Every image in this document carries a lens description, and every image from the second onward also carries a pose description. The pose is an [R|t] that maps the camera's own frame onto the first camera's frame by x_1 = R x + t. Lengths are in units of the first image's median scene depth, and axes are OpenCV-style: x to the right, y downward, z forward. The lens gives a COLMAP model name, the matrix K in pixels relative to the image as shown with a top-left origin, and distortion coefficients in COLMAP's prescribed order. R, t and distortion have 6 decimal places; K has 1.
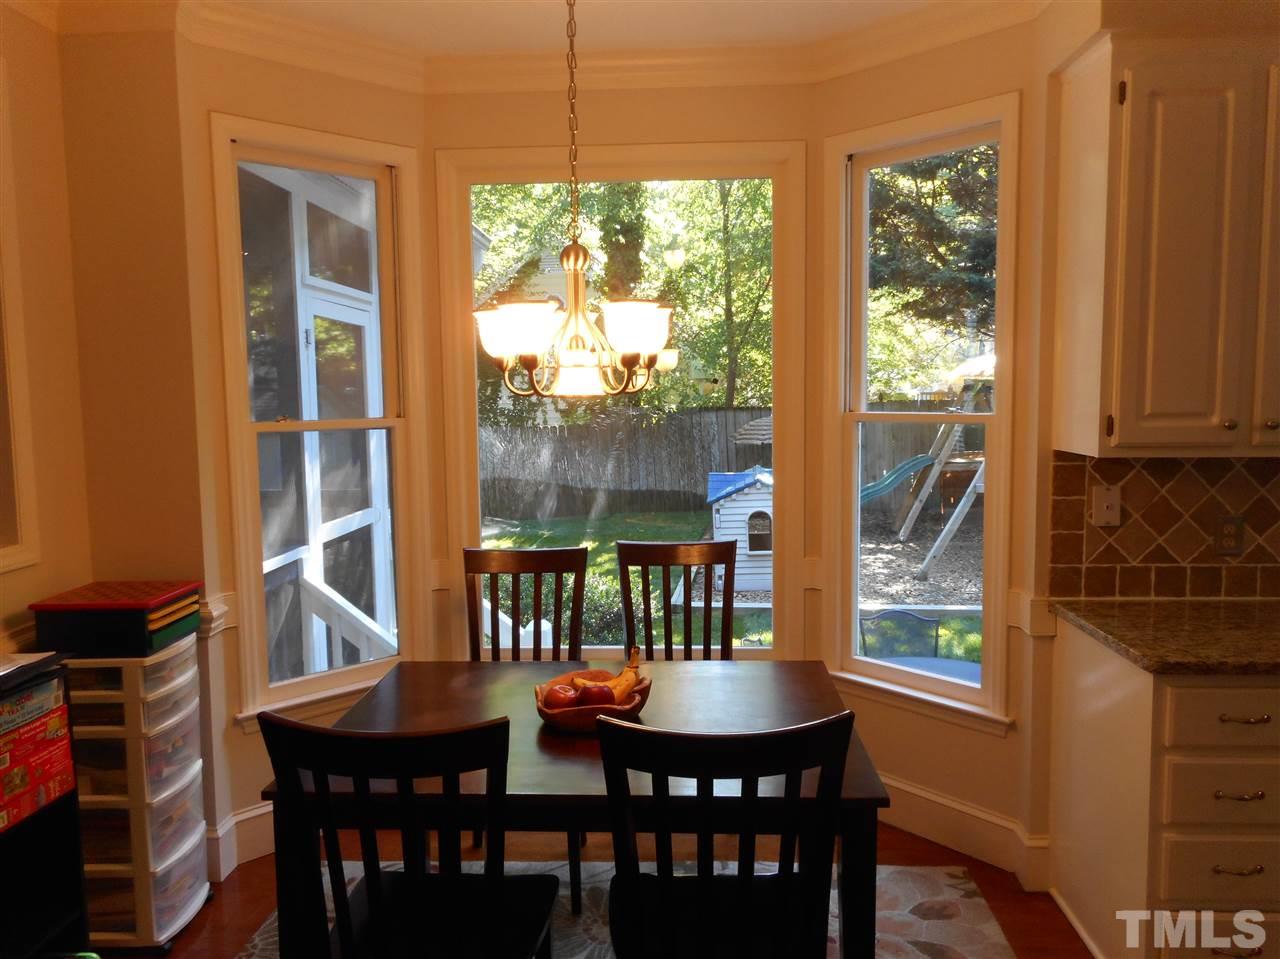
lens RADIAL K [[961.7, 0, 642.3], [0, 961.7, 477.9], [0, 0, 1]] dist [-0.000389, -0.001505]
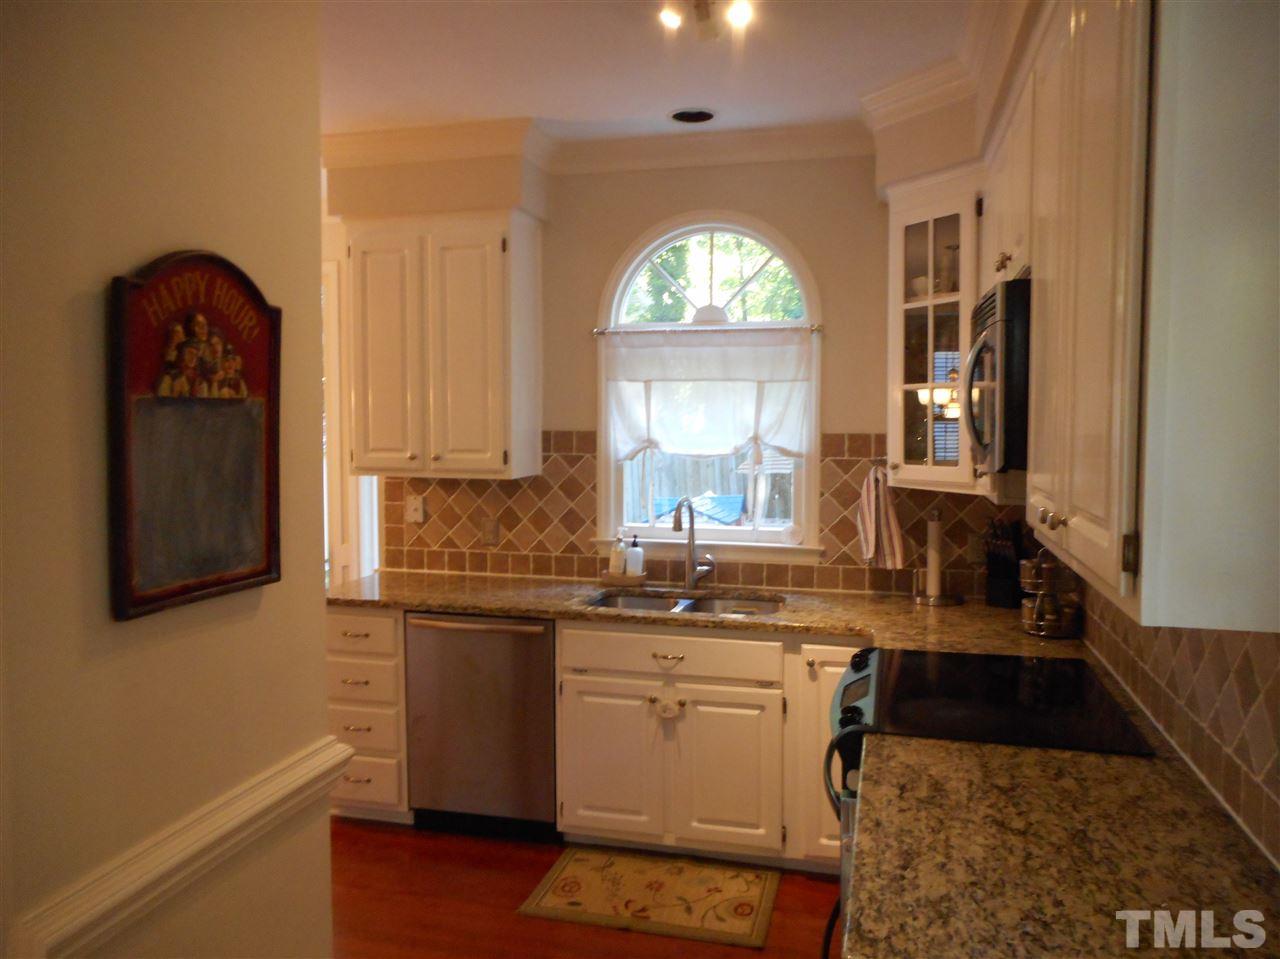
lens RADIAL K [[961.7, 0, 638.9], [0, 961.7, 479.0], [0, 0, 1]] dist [-0.000389, -0.001505]
pose [[0.976182, 0.027563, -0.215194, 1.151661], [-0.033376, 0.999168, -0.023425, 0.005464], [0.214369, 0.030050, 0.976290, -0.409046]]
